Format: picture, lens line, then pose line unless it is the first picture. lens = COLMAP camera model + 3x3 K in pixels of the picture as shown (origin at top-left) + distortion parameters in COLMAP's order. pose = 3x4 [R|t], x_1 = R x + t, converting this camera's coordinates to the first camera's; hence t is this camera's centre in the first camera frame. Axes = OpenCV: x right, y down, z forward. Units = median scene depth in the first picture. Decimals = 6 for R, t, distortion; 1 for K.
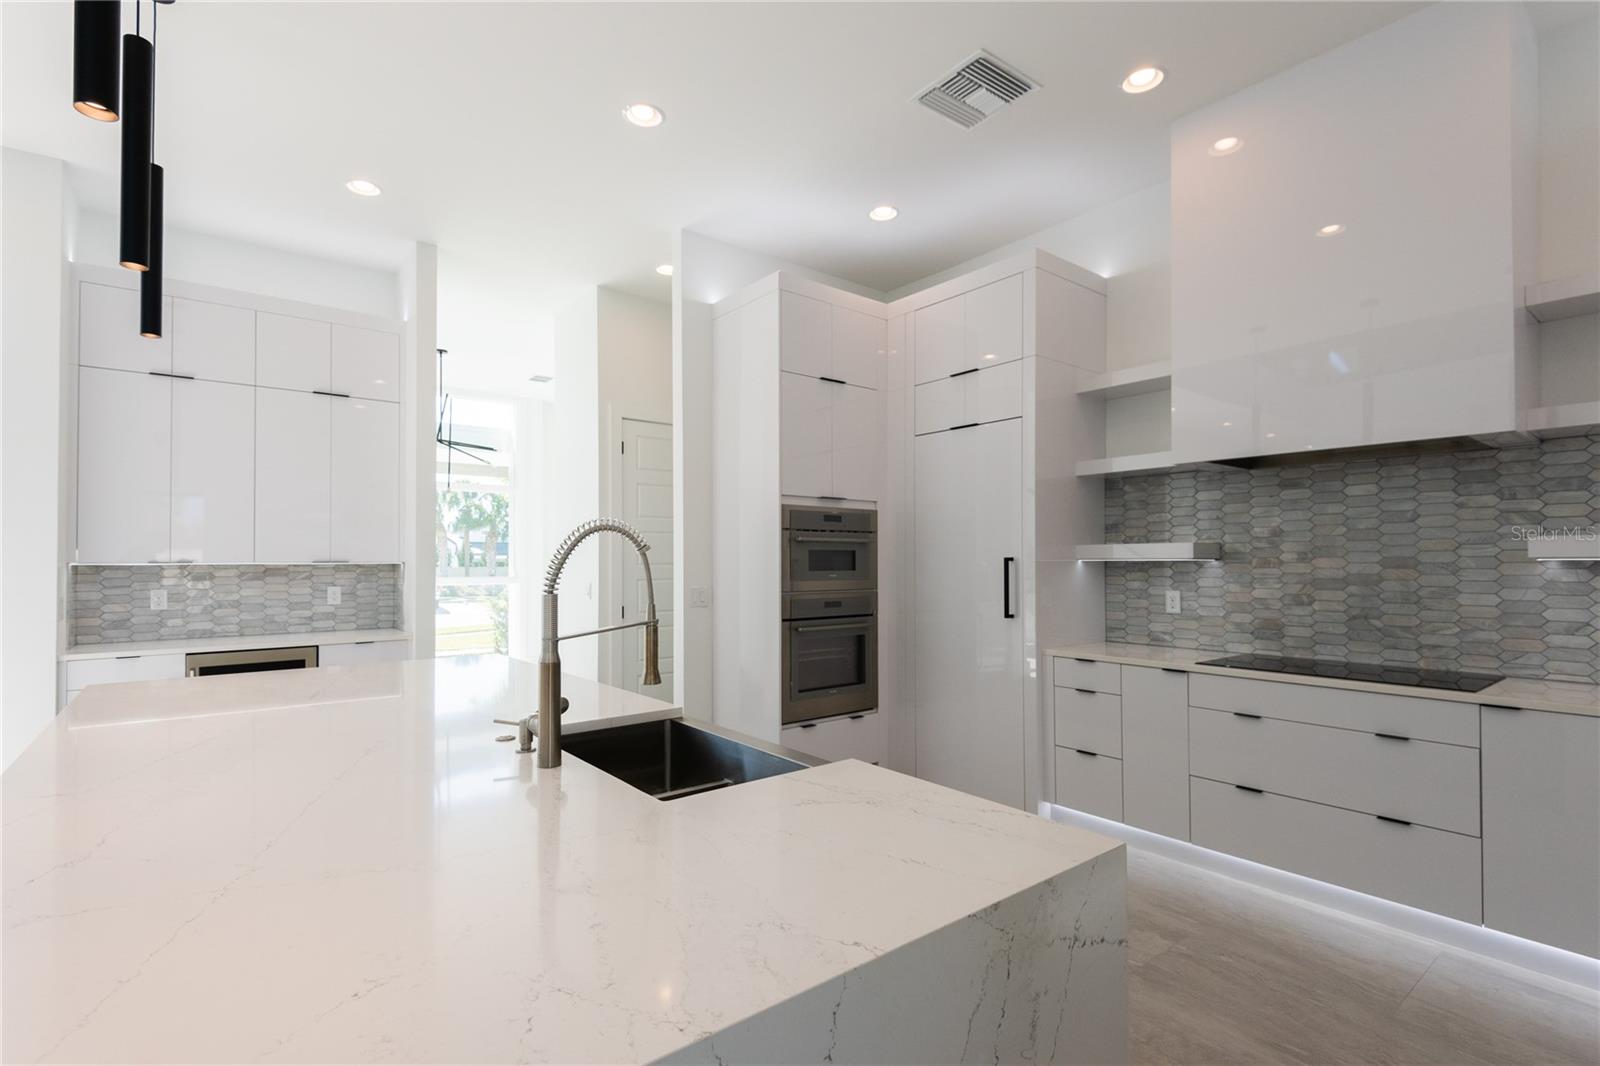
lens RADIAL K [[751.5, 0, 805.4], [0, 751.5, 554.9], [0, 0, 1]] dist [0.020650, -0.013747]
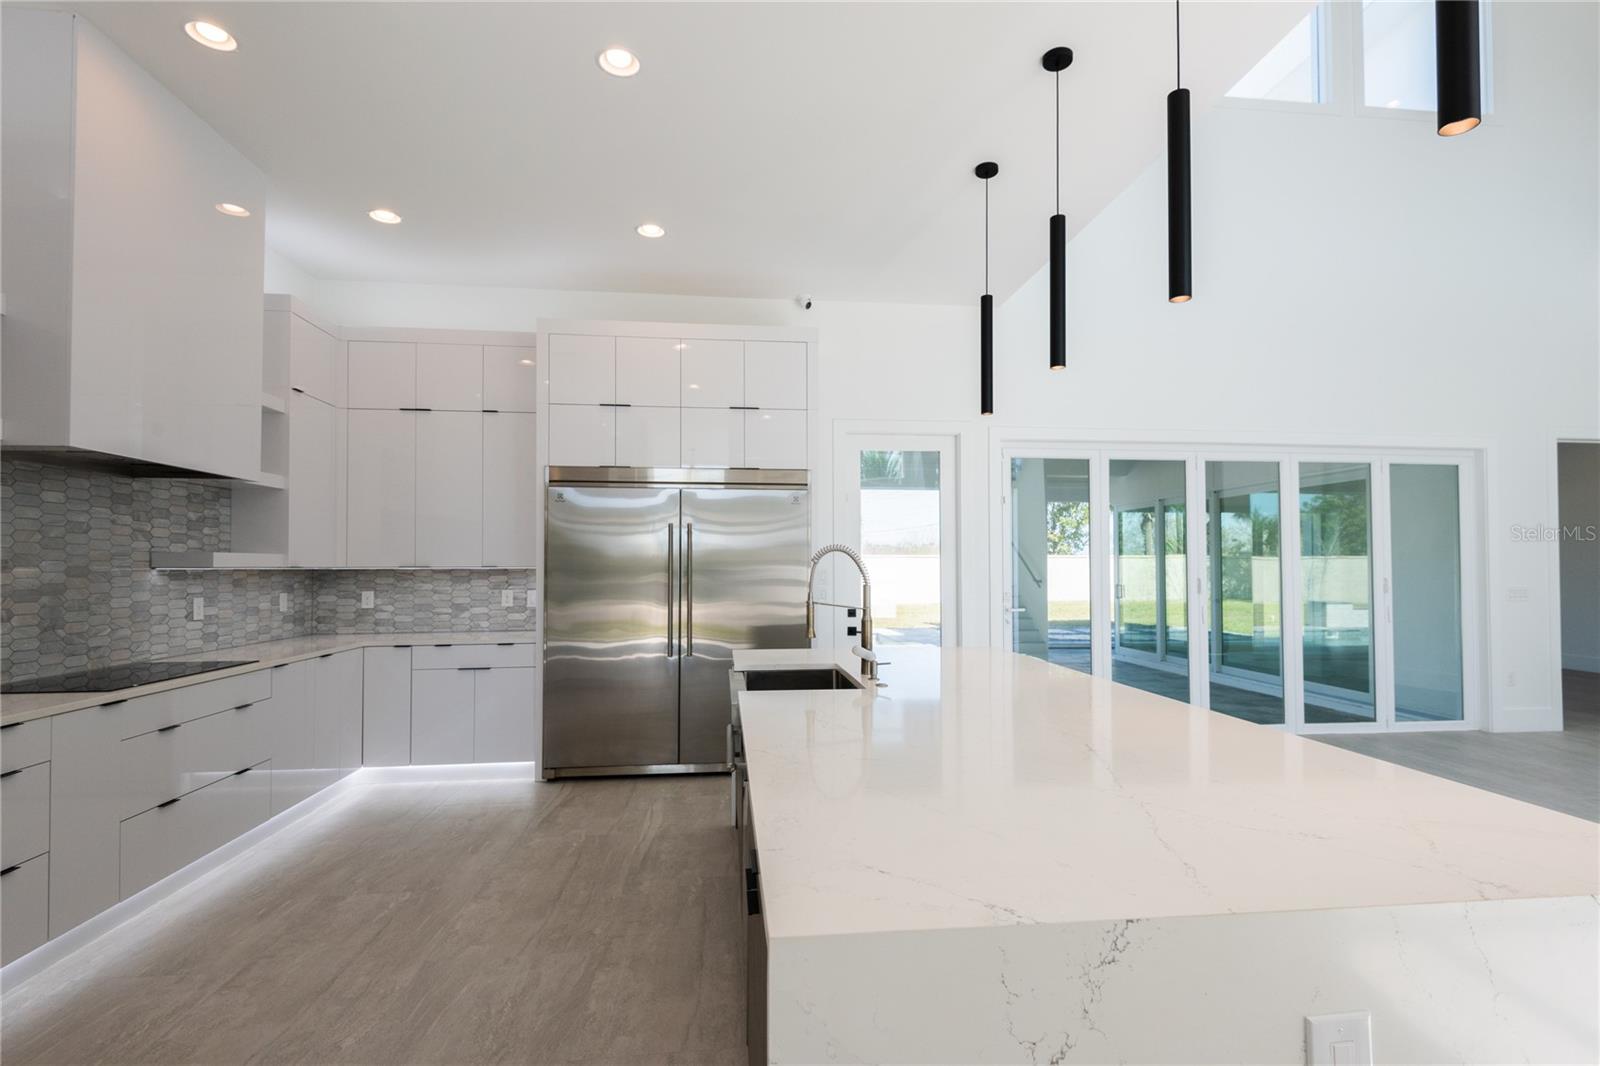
lens RADIAL K [[713.7, 0, 856.0], [0, 713.7, 551.5], [0, 0, 1]] dist [-0.059061, 0.000159]
pose [[-0.877151, 0.017305, 0.479903, -0.569221], [0.004364, 0.999596, -0.028069, 0.012136], [-0.480195, -0.022526, -0.876873, 1.247339]]
